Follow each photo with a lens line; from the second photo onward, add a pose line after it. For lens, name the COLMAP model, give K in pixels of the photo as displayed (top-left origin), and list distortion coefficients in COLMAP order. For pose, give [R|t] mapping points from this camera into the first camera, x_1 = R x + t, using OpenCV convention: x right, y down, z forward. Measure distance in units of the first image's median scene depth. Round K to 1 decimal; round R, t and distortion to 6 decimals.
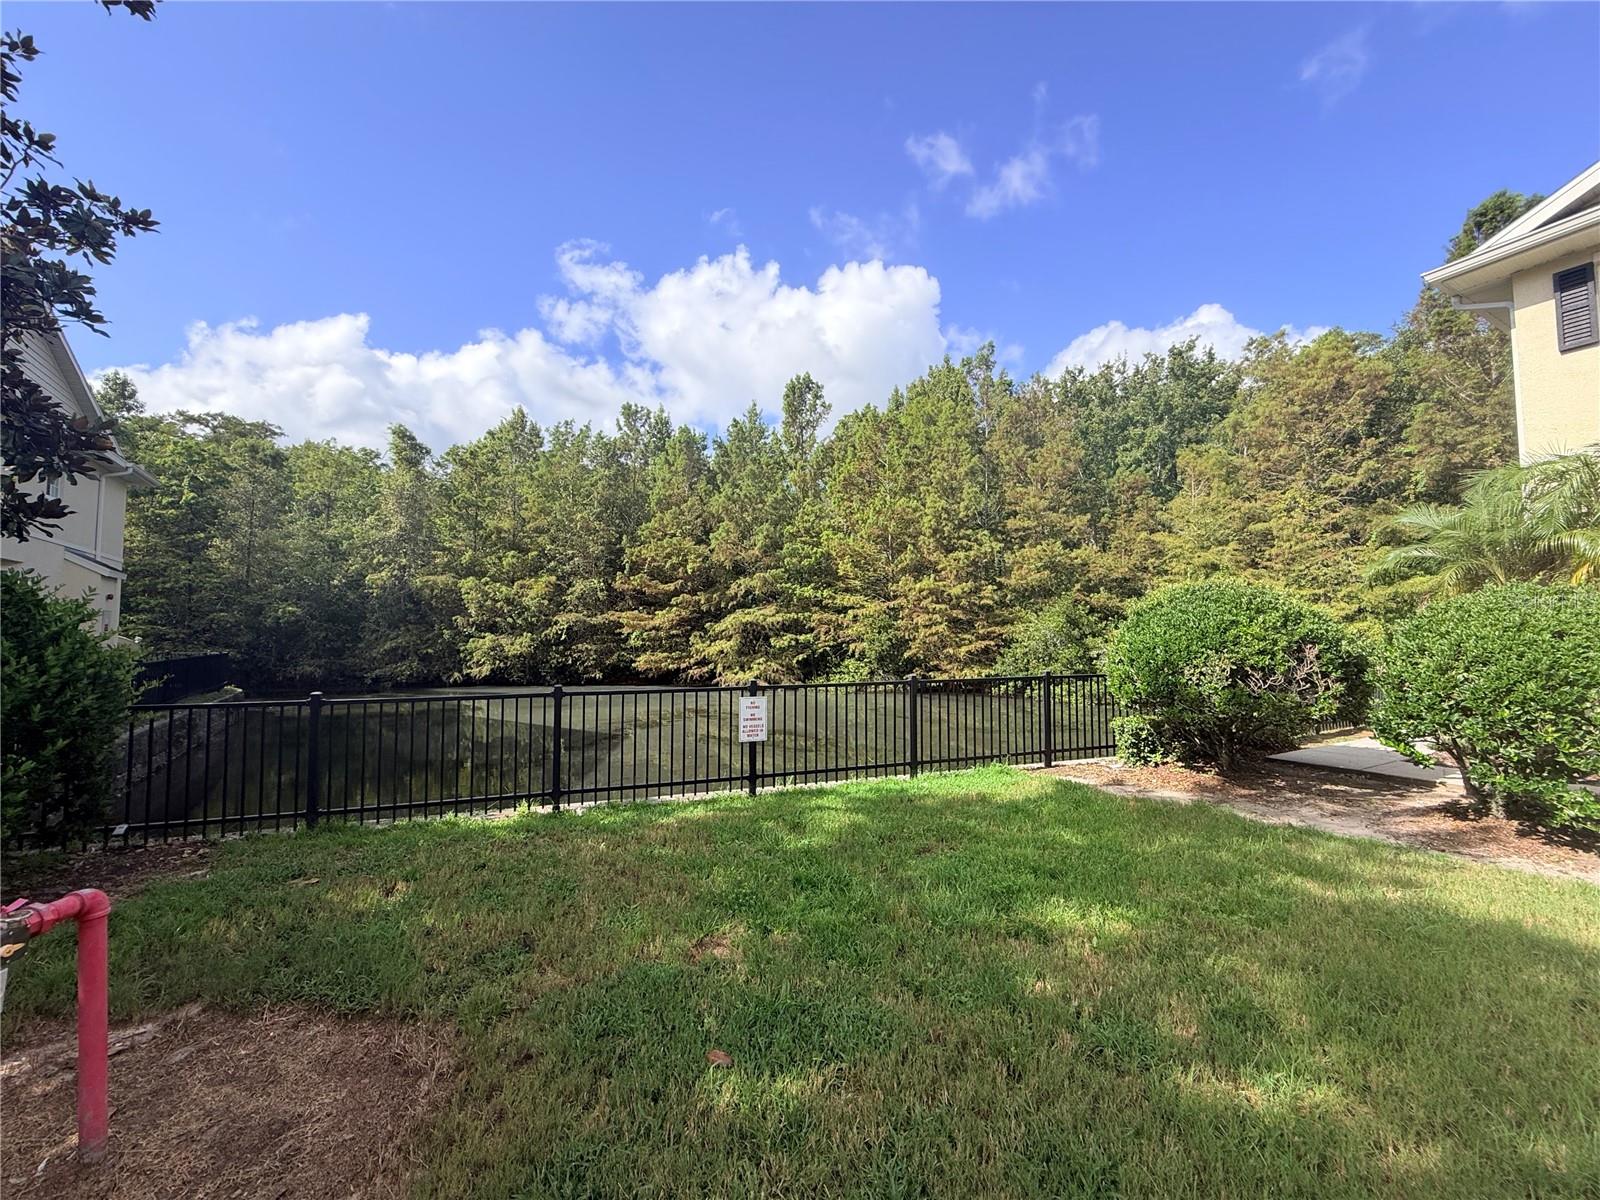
lens RADIAL K [[637.6, 0, 798.6], [0, 637.6, 599.9], [0, 0, 1]] dist [0.000731, 0.000635]
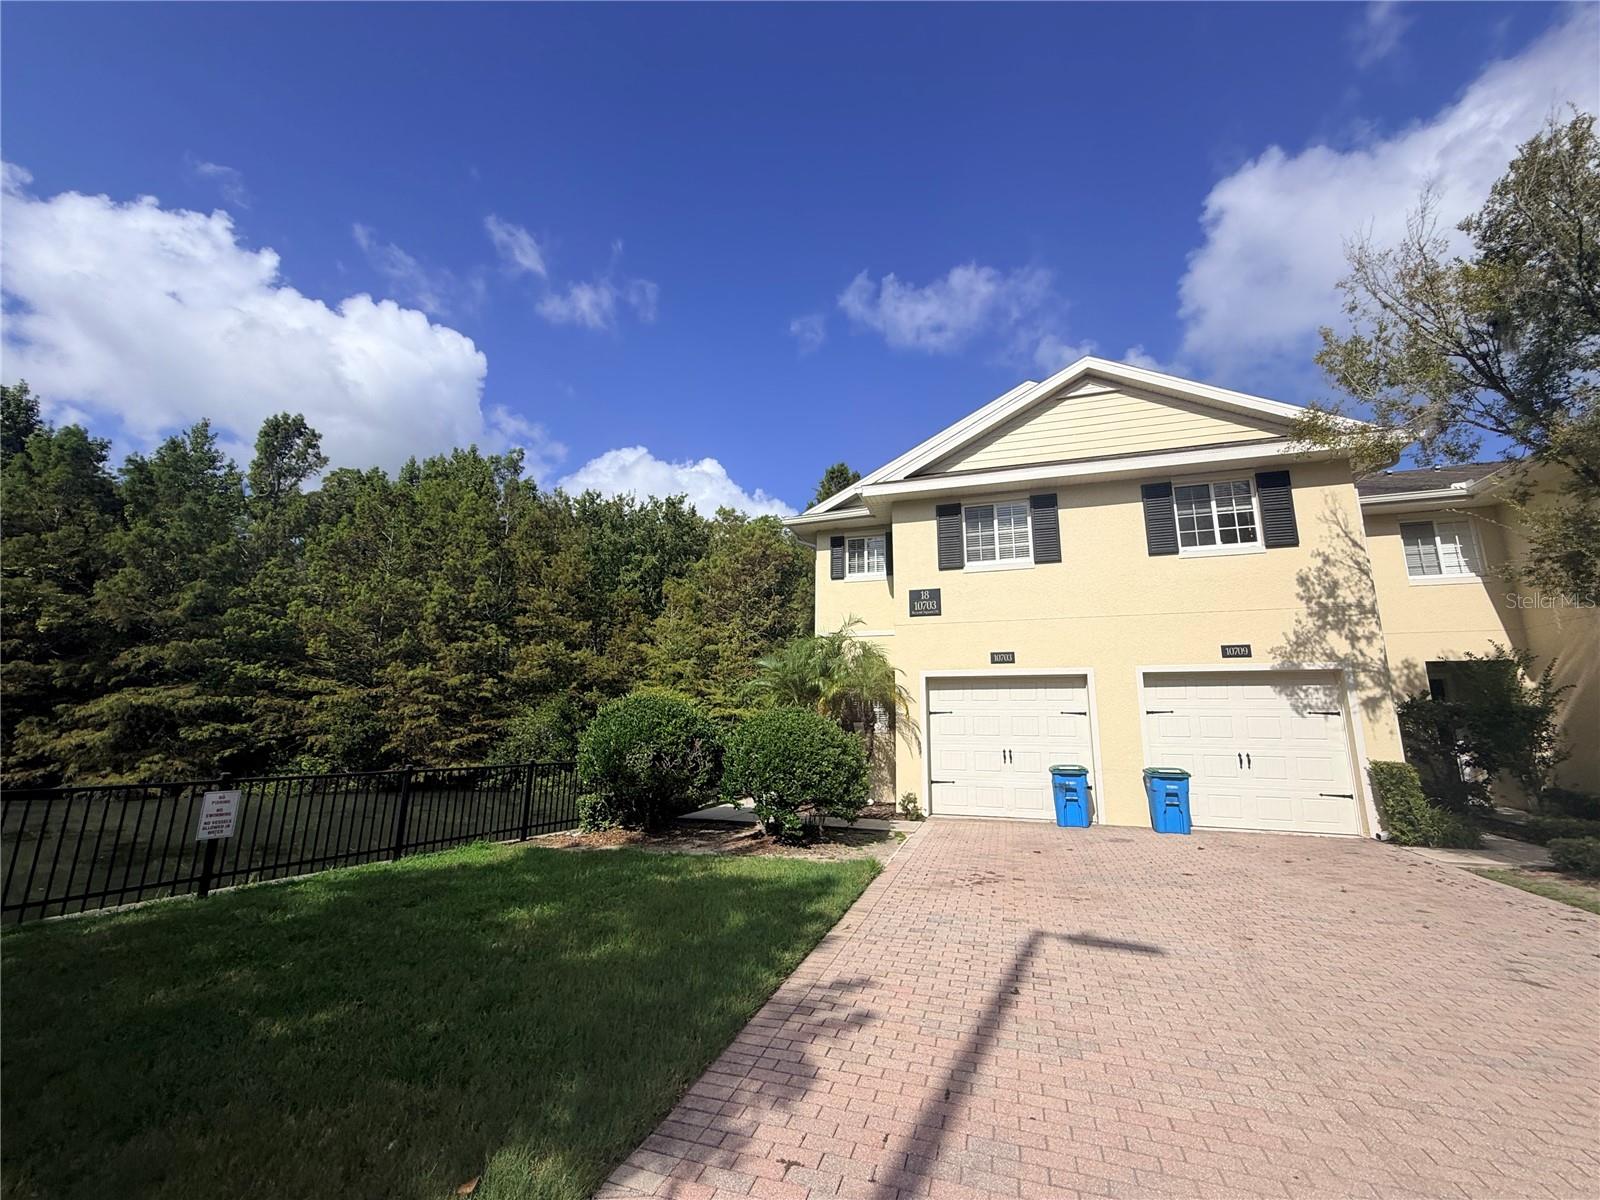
lens RADIAL K [[637.6, 0, 797.9], [0, 637.6, 597.2], [0, 0, 1]] dist [0.000731, 0.000635]
pose [[0.737139, 0.150143, 0.658850, -0.034266], [-0.051957, 0.984710, -0.166272, -0.007360], [-0.673741, 0.088333, 0.733669, -0.104883]]
